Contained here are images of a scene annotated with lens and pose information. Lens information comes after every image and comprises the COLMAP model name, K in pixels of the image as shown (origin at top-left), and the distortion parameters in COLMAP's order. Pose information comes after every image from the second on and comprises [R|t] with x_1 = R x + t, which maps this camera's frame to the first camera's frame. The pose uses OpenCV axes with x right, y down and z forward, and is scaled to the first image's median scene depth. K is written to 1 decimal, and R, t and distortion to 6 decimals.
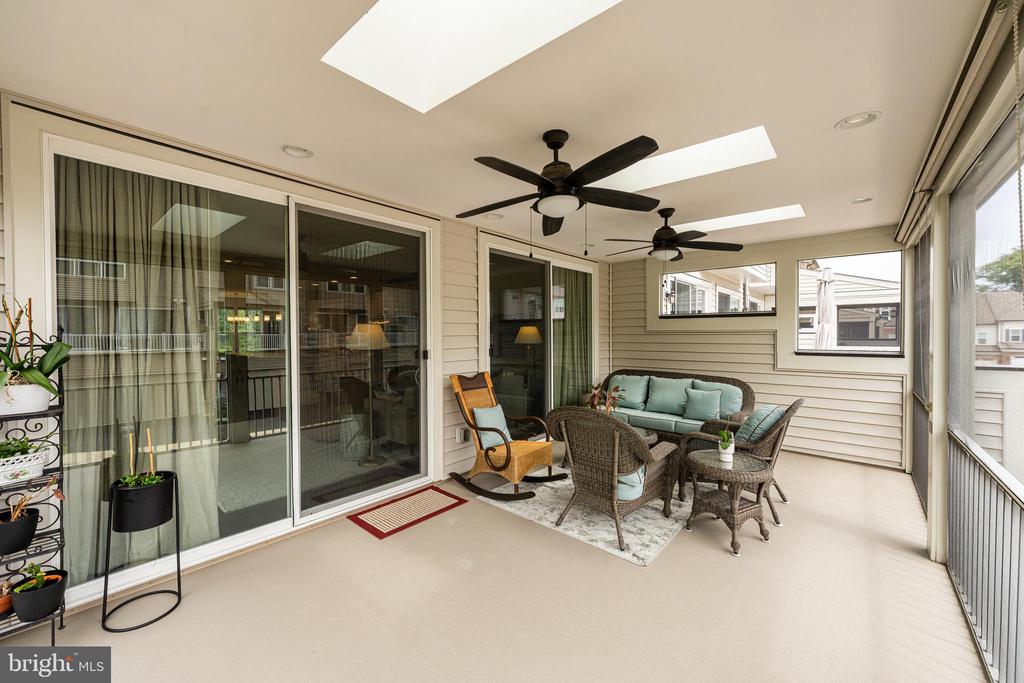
lens RADIAL K [[408.6, 0, 509.0], [0, 408.6, 333.3], [0, 0, 1]] dist [-0.000750, -0.000175]
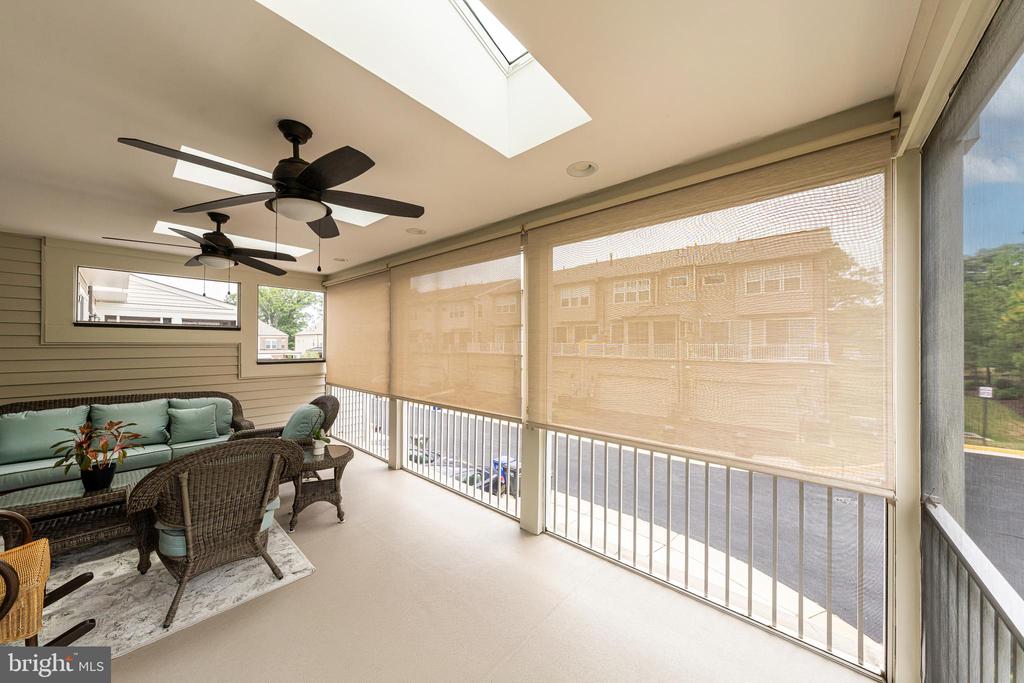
lens RADIAL K [[345.8, 0, 509.8], [0, 345.8, 334.9], [0, 0, 1]] dist [-0.001615, -0.000082]
pose [[0.016399, 0.026904, 0.999503, -0.393701], [-0.005415, 0.999626, -0.026819, -0.012865], [-0.999851, -0.004973, 0.016539, 0.336223]]
